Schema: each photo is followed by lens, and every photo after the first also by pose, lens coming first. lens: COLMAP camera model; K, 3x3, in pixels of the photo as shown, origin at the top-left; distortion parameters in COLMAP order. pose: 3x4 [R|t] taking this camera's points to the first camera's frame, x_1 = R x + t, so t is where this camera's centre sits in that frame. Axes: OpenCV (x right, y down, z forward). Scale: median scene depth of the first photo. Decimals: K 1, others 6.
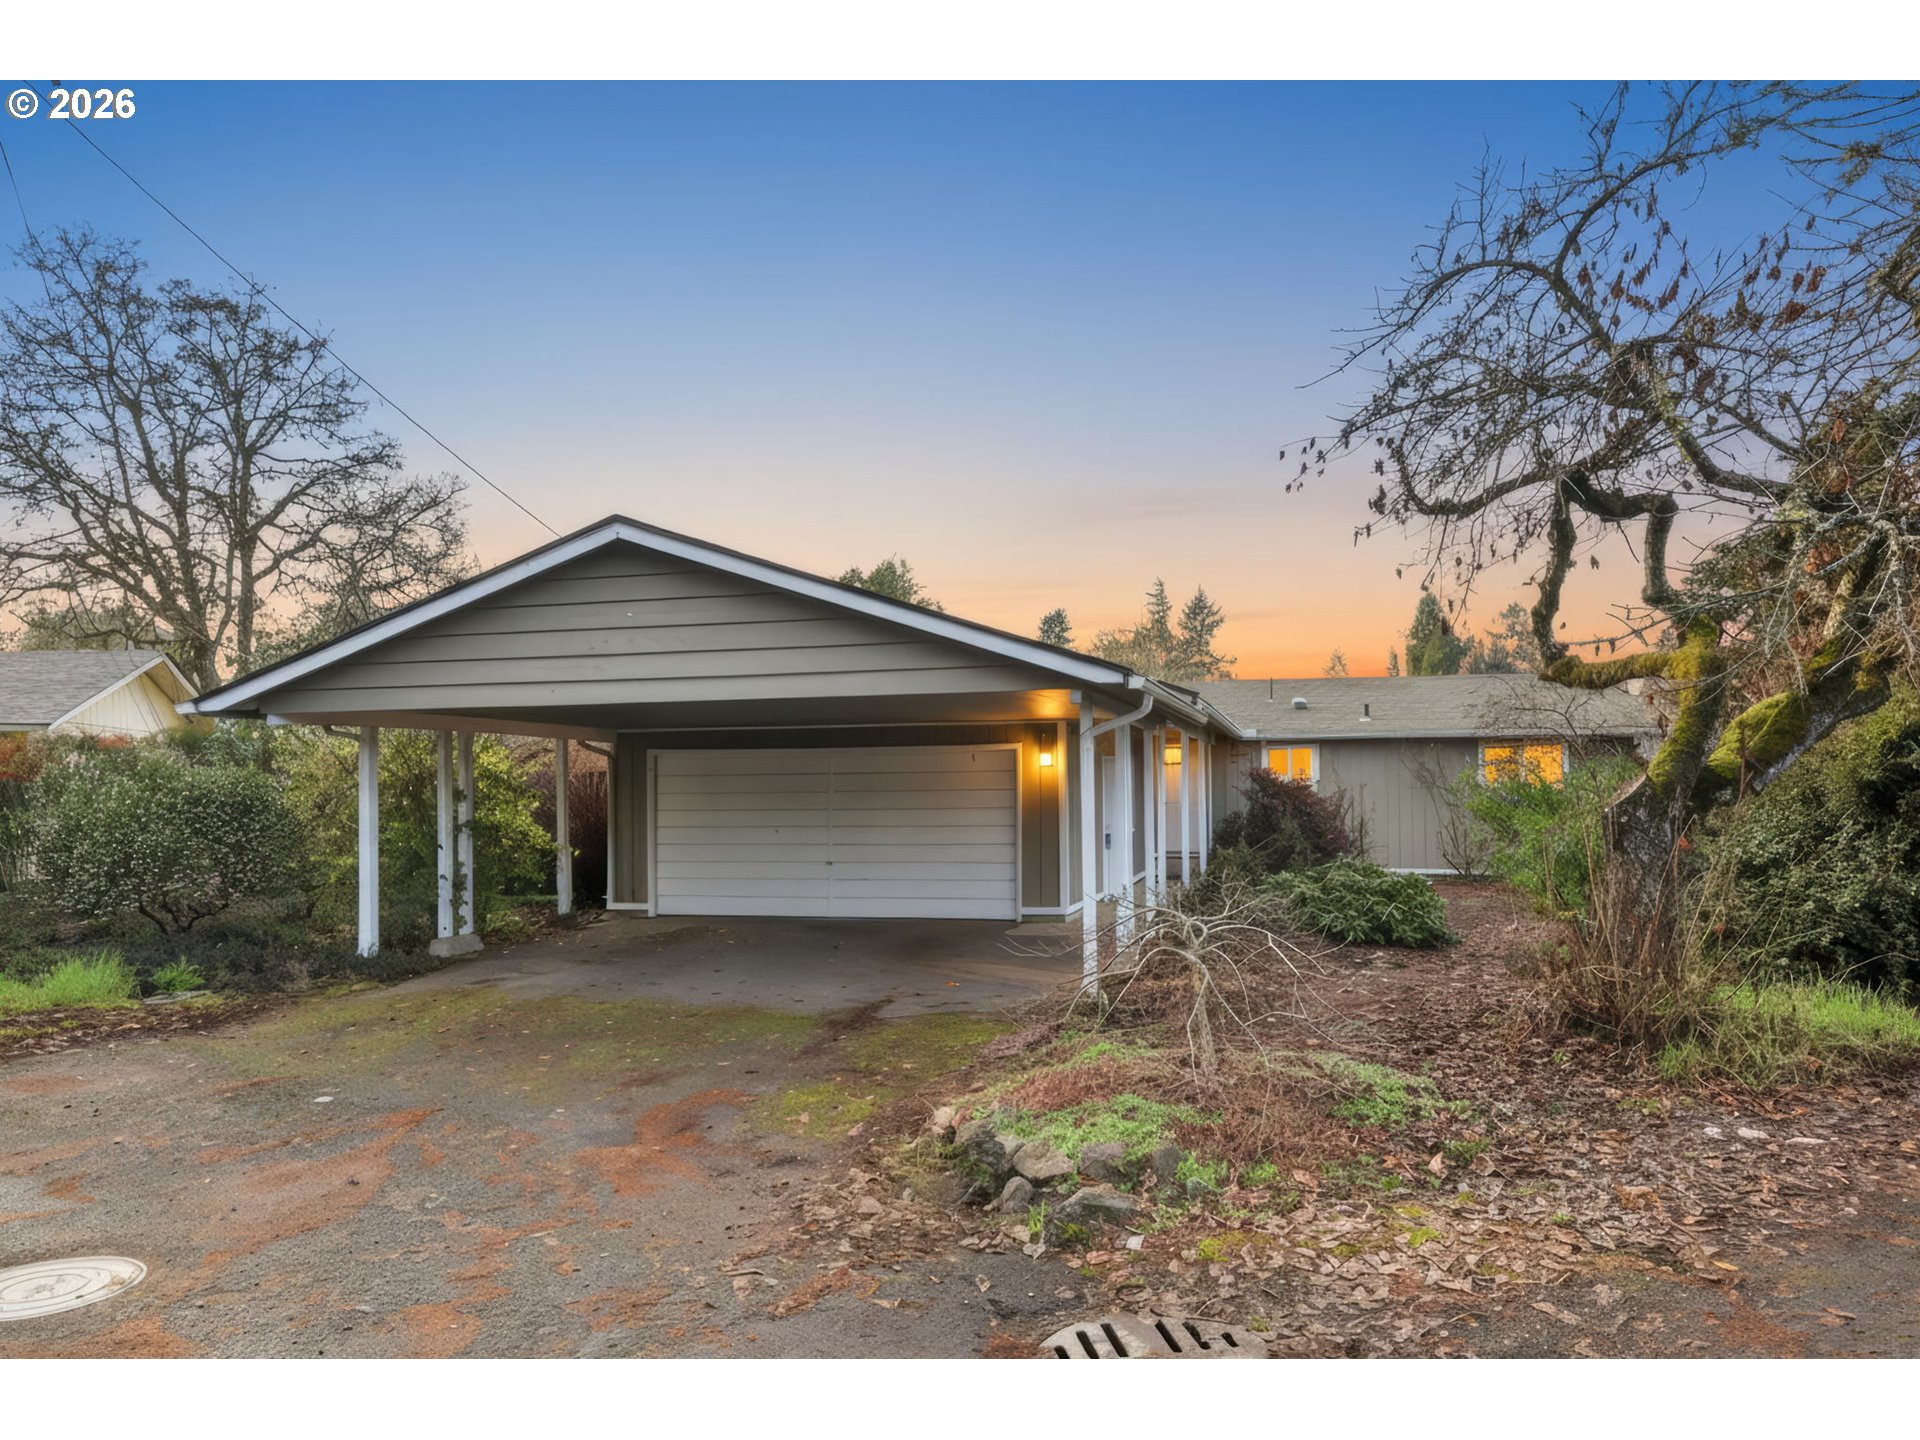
lens RADIAL K [[1344.6, 0, 960.0], [0, 1344.6, 720.0], [0, 0, 1]] dist [0.000537, 0.000496]
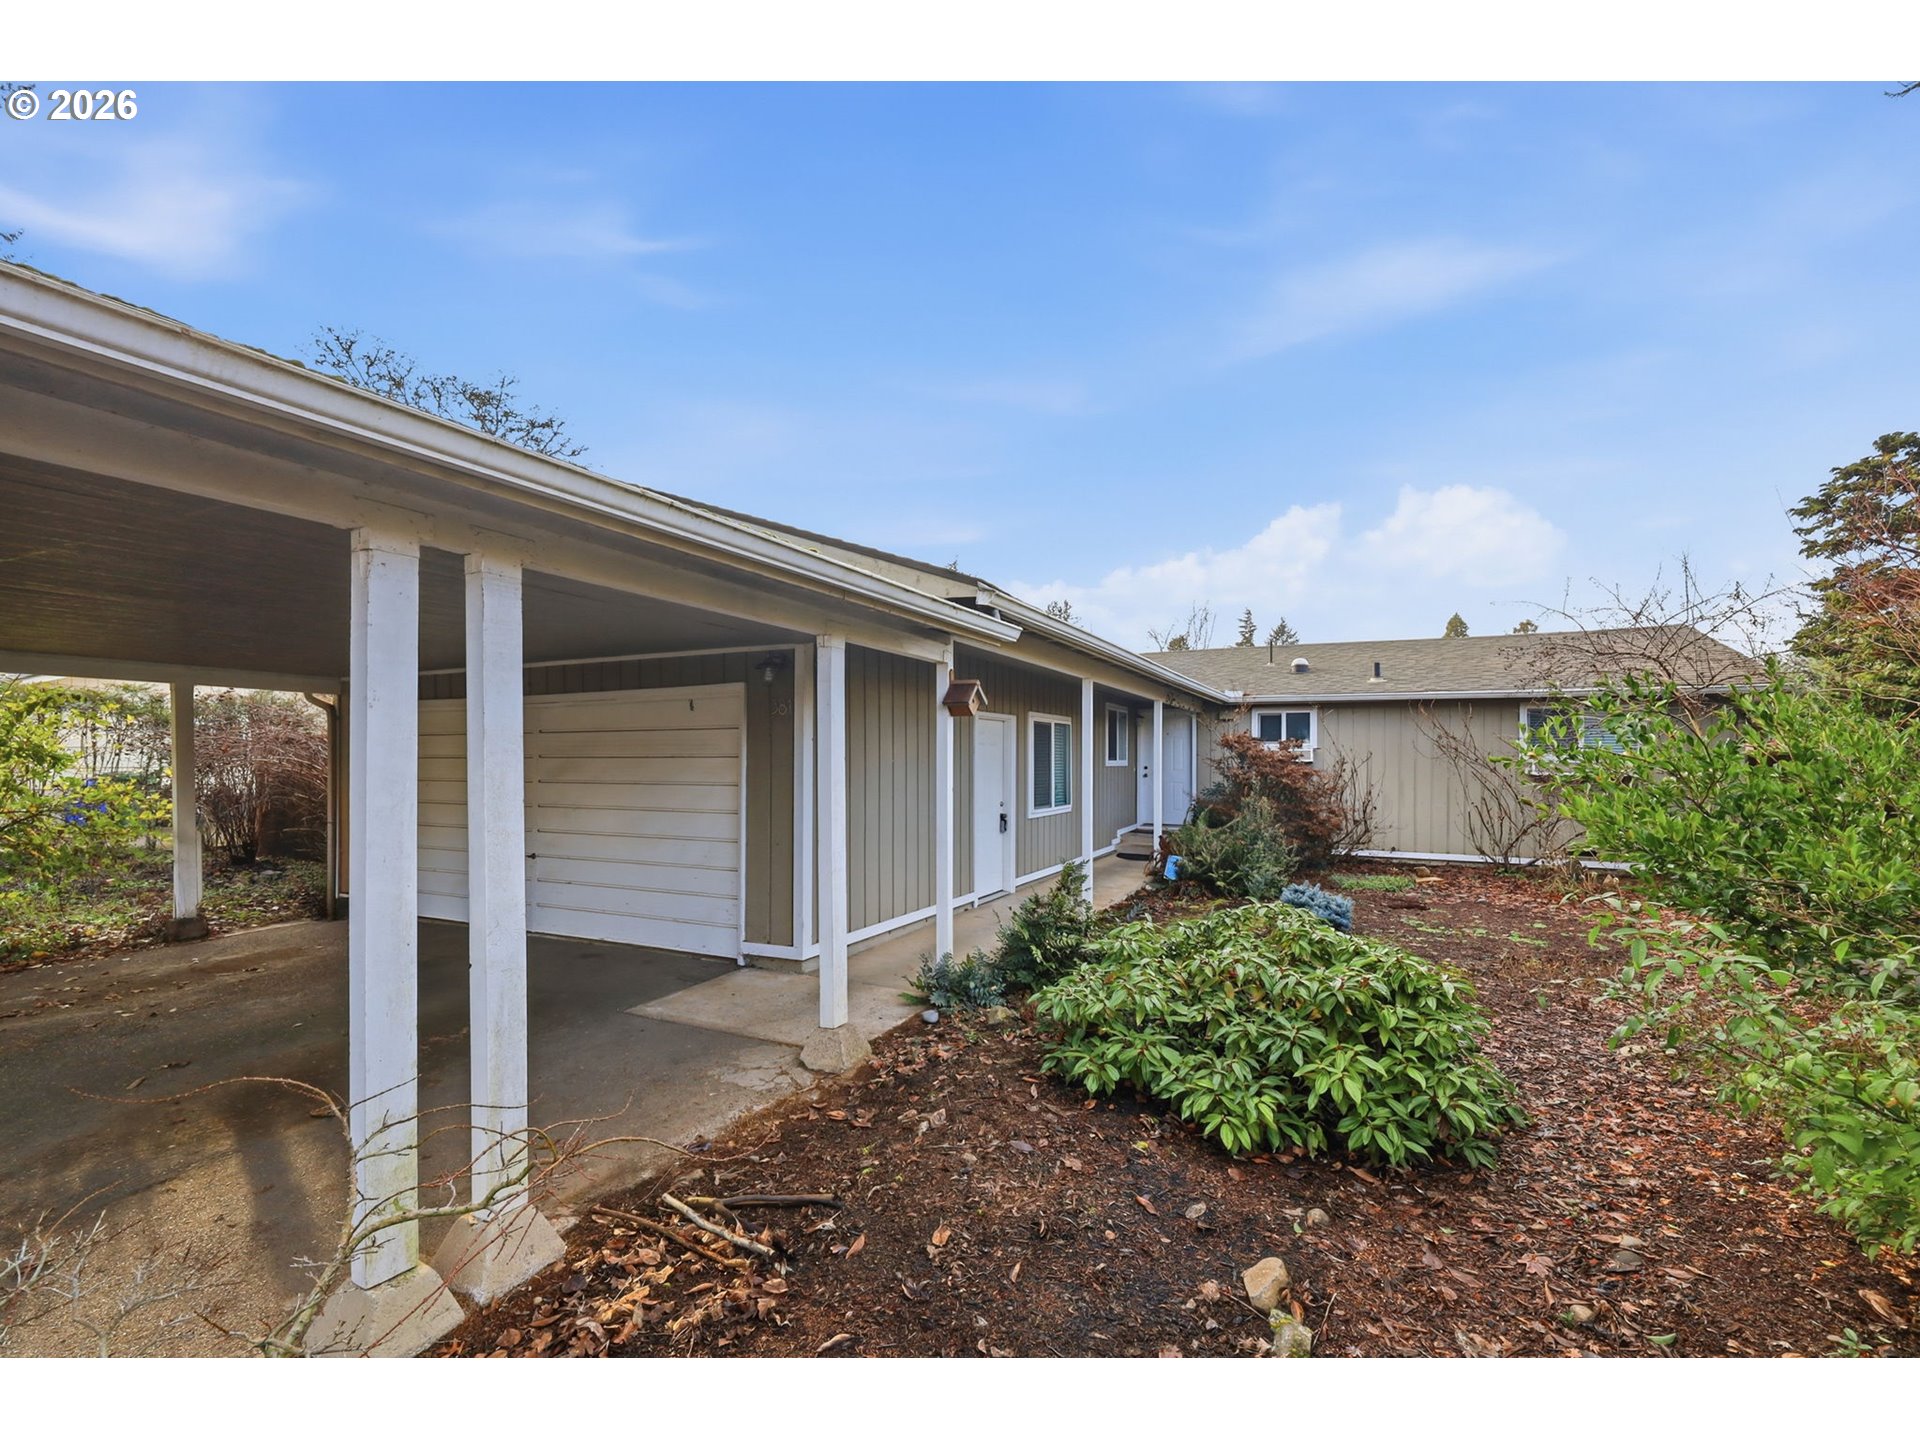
lens RADIAL K [[791.8, 0, 964.6], [0, 791.8, 730.3], [0, 0, 1]] dist [0.000067, 0.000354]
pose [[0.976392, 0.004558, -0.215958, 0.159240], [0.000455, 0.999732, 0.023160, 0.021203], [0.216006, -0.022711, 0.976128, 0.458660]]
